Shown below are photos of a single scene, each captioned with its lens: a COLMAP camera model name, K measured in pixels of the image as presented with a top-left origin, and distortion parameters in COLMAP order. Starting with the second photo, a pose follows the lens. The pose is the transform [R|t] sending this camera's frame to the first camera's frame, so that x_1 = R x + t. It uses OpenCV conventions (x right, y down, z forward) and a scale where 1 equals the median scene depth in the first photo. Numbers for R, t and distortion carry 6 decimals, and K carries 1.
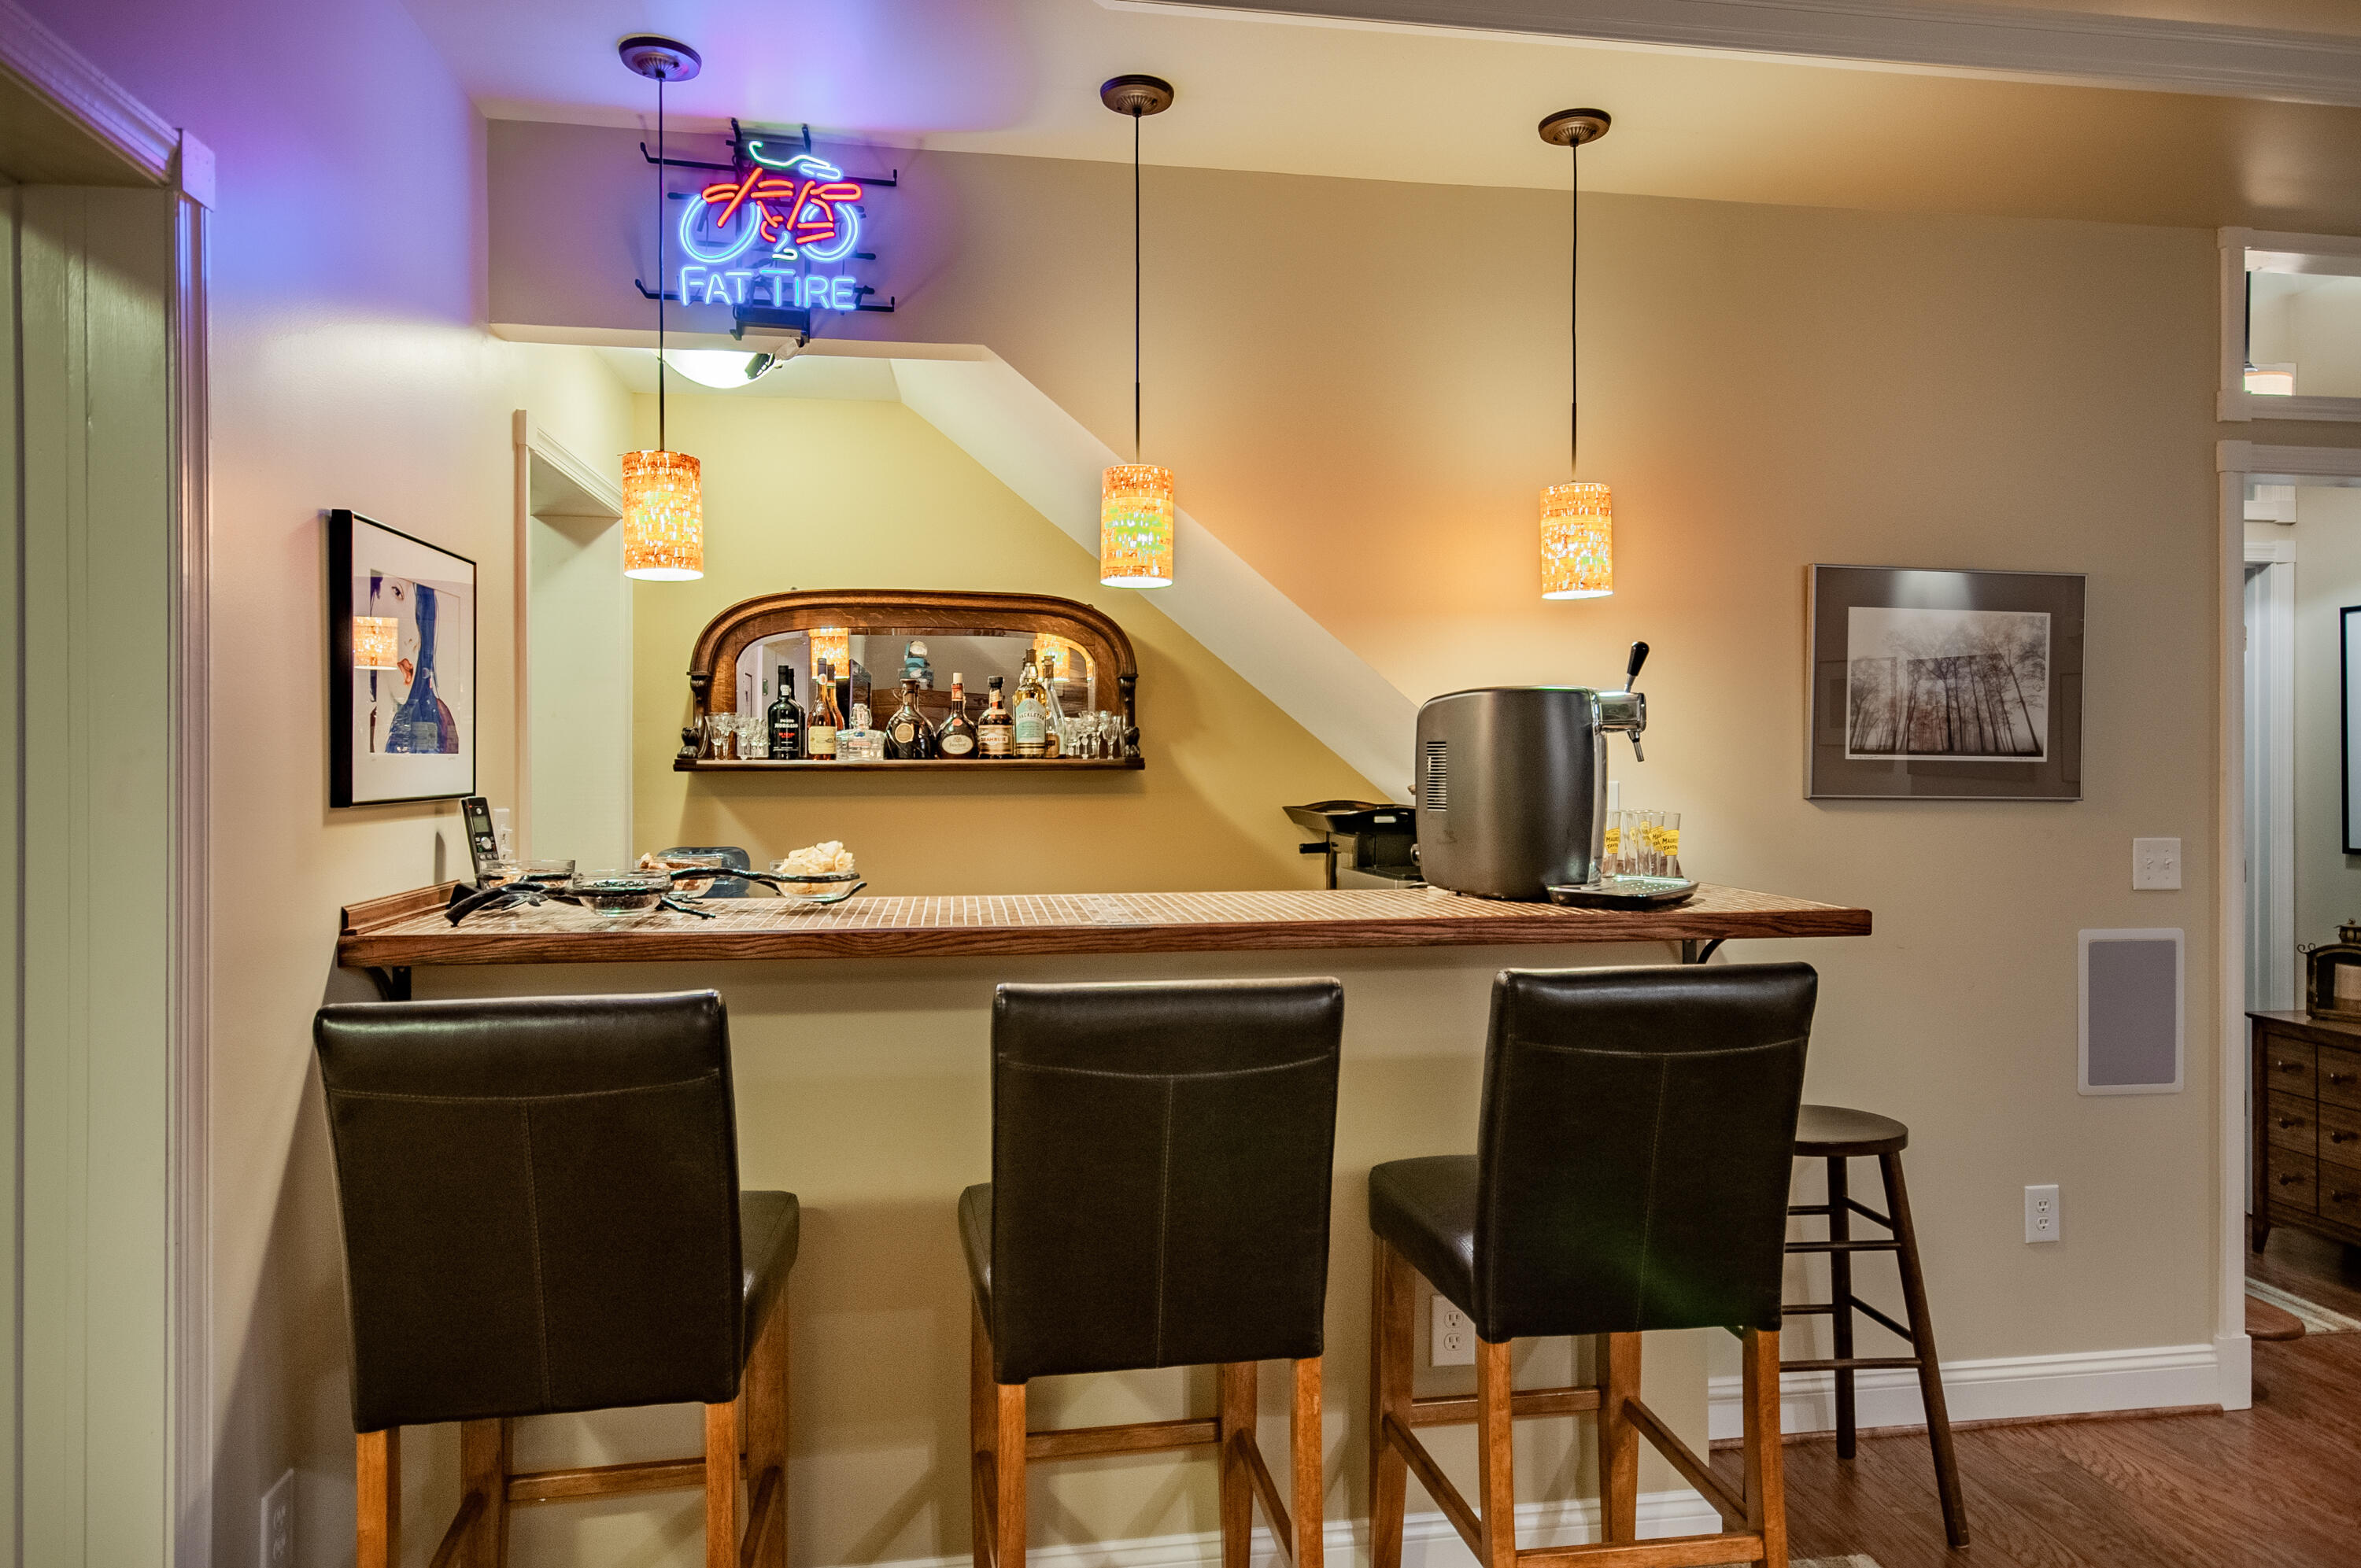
lens RADIAL K [[1416.6, 0, 1182.6], [0, 1416.6, 771.3], [0, 0, 1]] dist [0.002841, -0.001022]
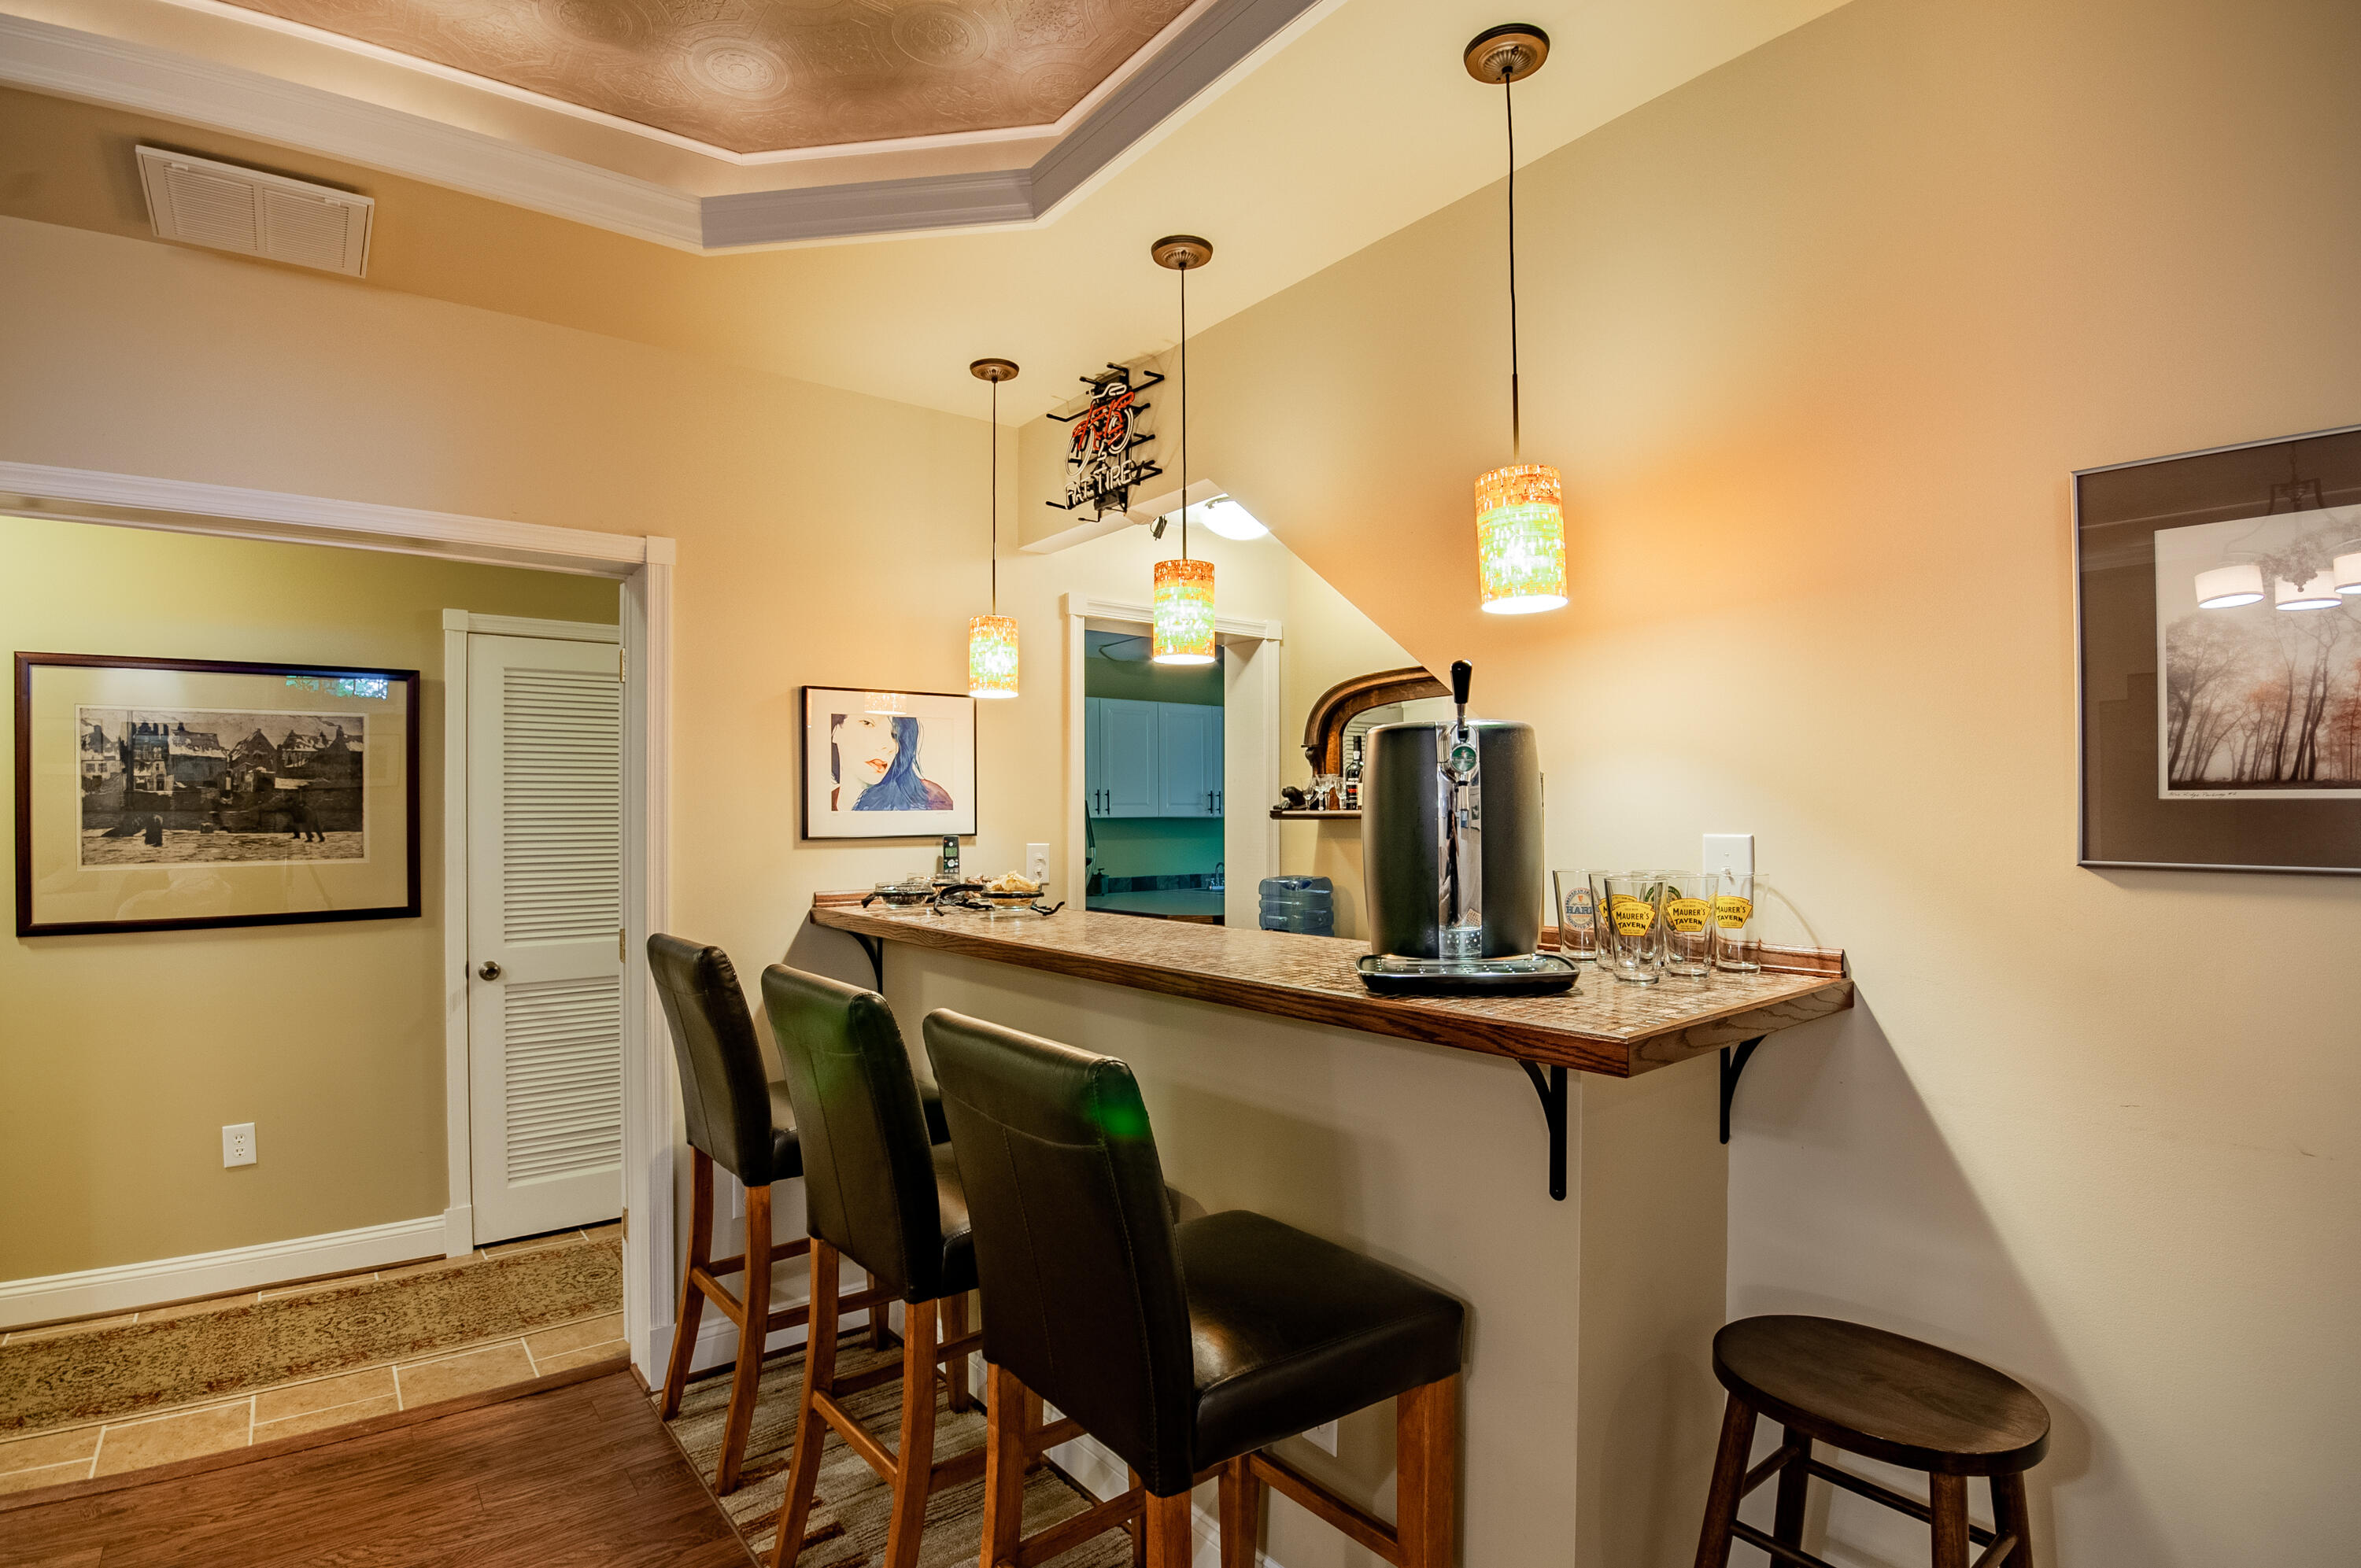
lens RADIAL K [[1125.0, 0, 1171.2], [0, 1125.0, 814.8], [0, 0, 1]] dist [-0.028622, -0.000946]
pose [[0.506881, -0.003698, -0.862008, 0.646888], [0.003689, 0.999991, -0.002121, -0.002844], [0.862008, -0.002104, 0.506890, 0.436290]]
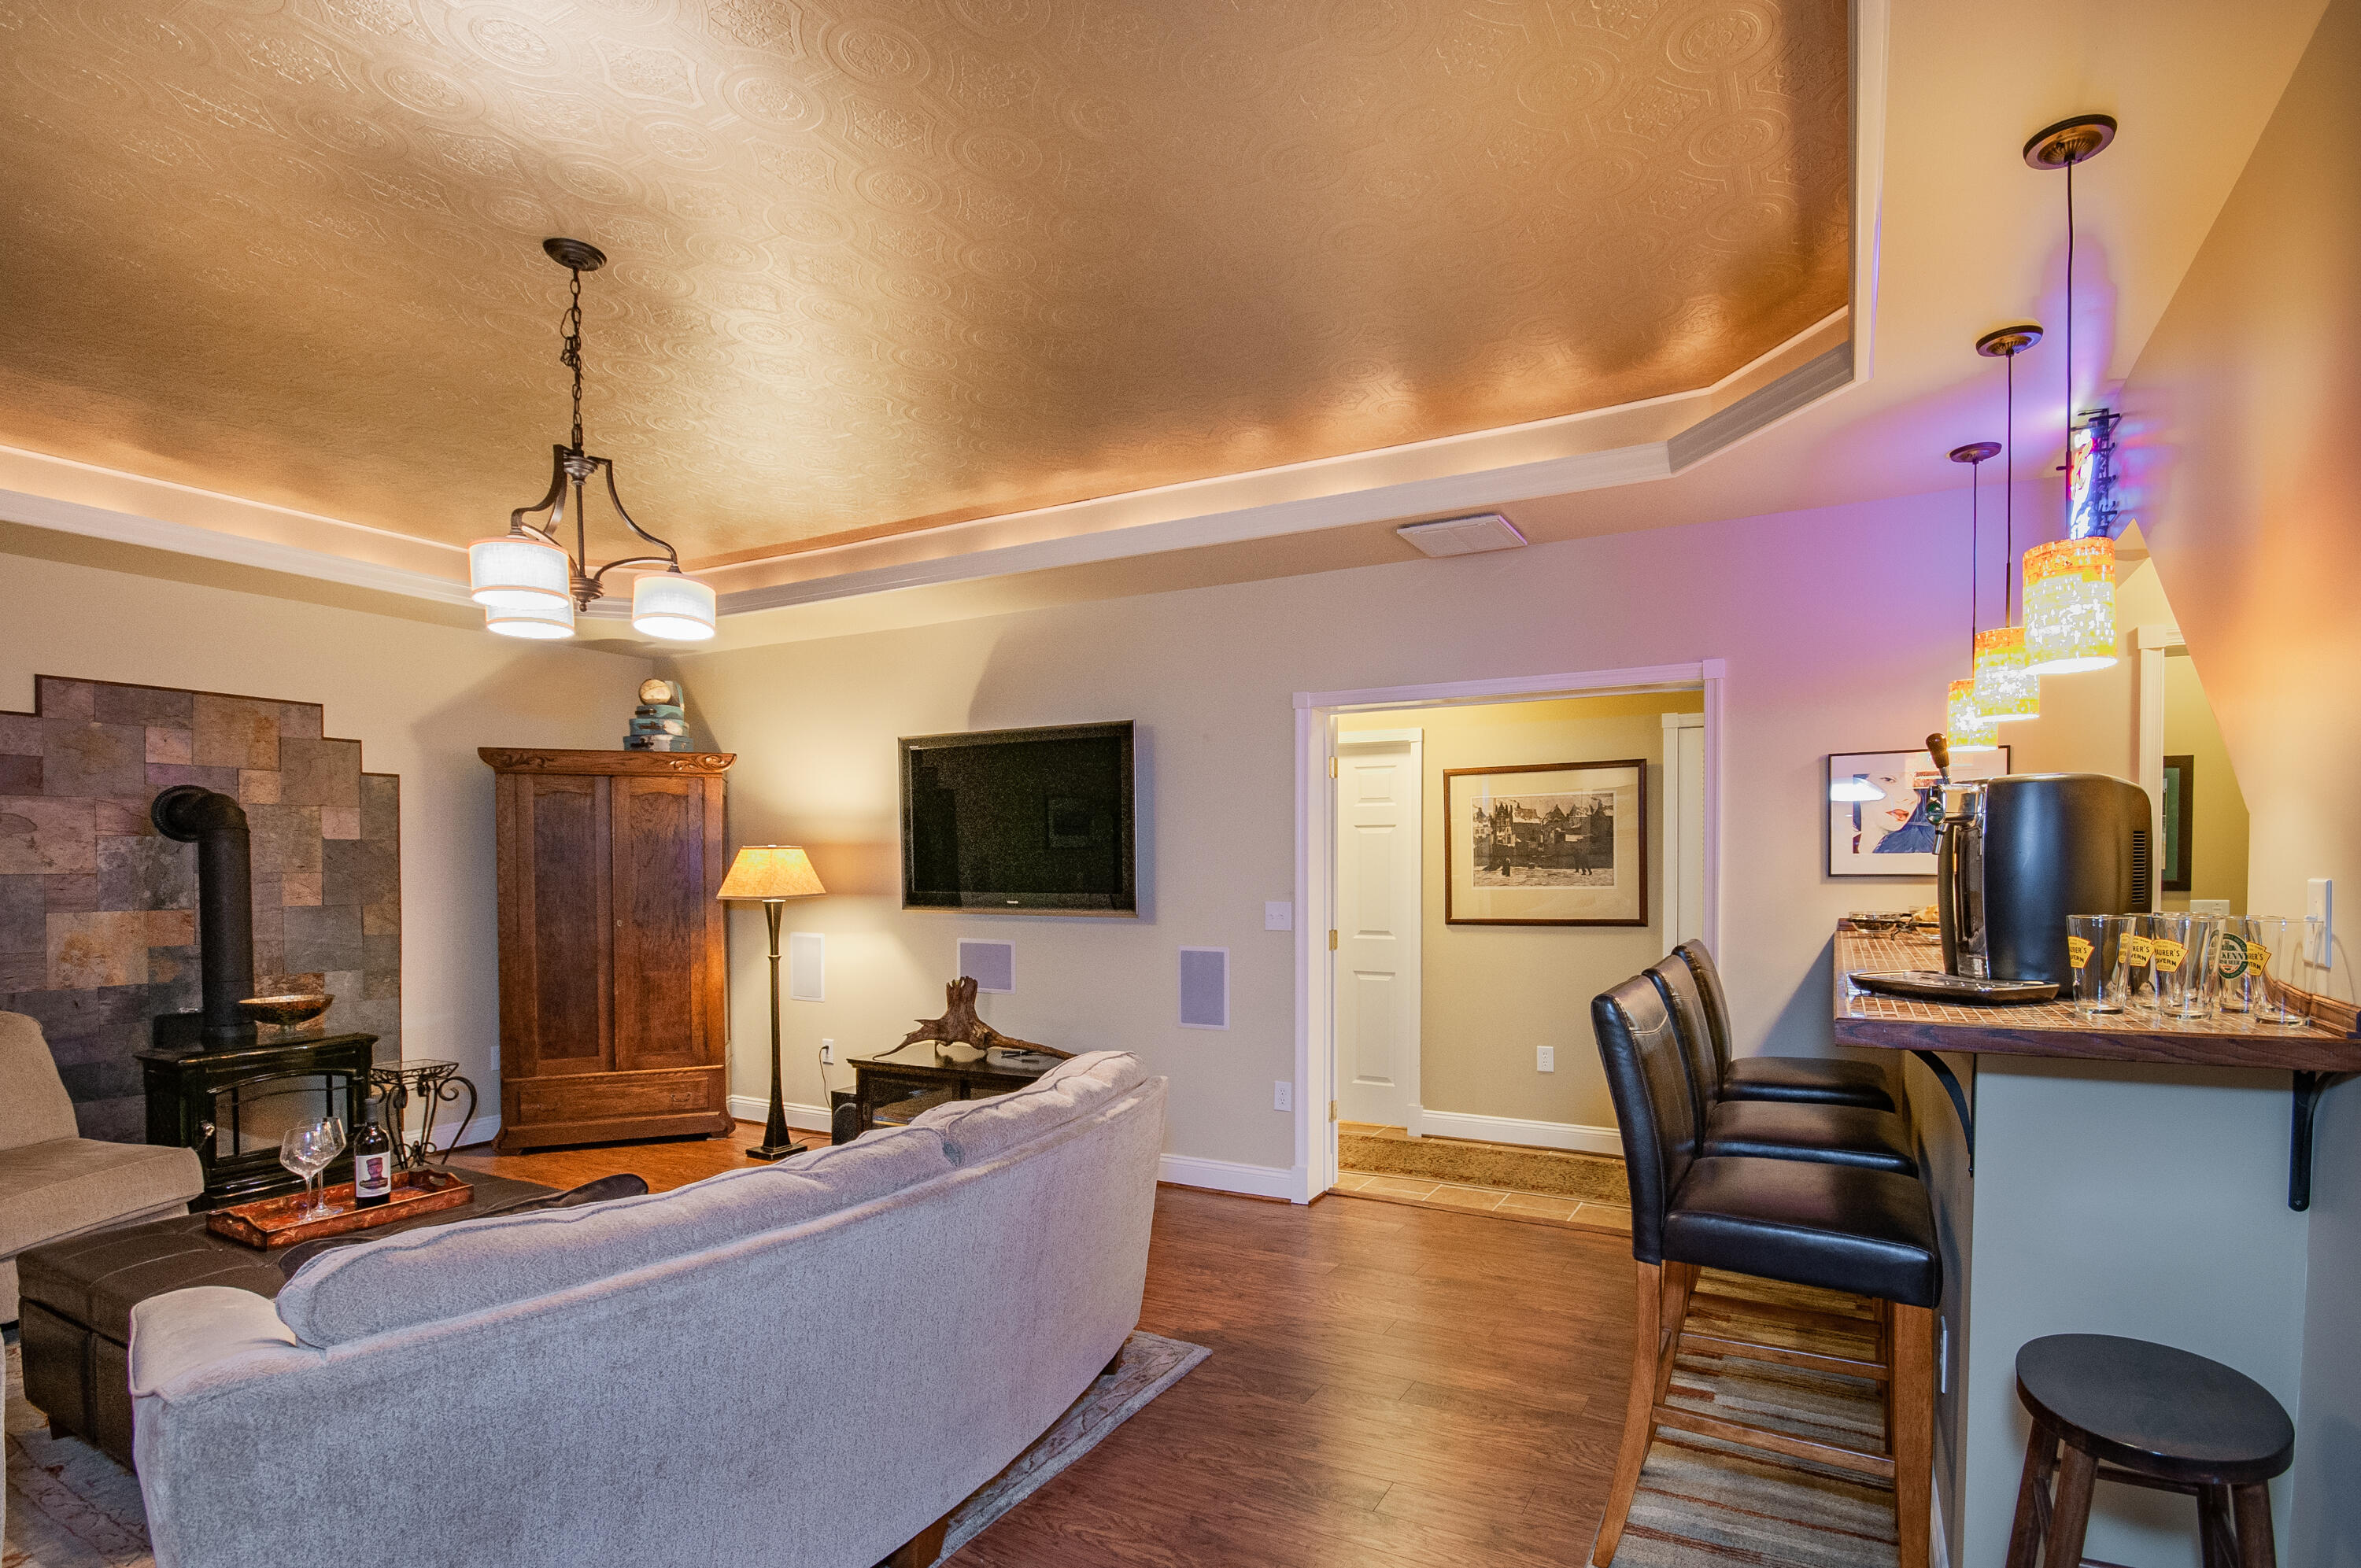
lens RADIAL K [[1125.0, 0, 1289.4], [0, 1125.0, 880.2], [0, 0, 1]] dist [-0.028622, -0.000946]
pose [[-0.547927, 0.014661, -0.836398, 0.994469], [0.002930, 0.999874, 0.015607, -0.001435], [0.836521, 0.006101, -0.547901, 0.845879]]
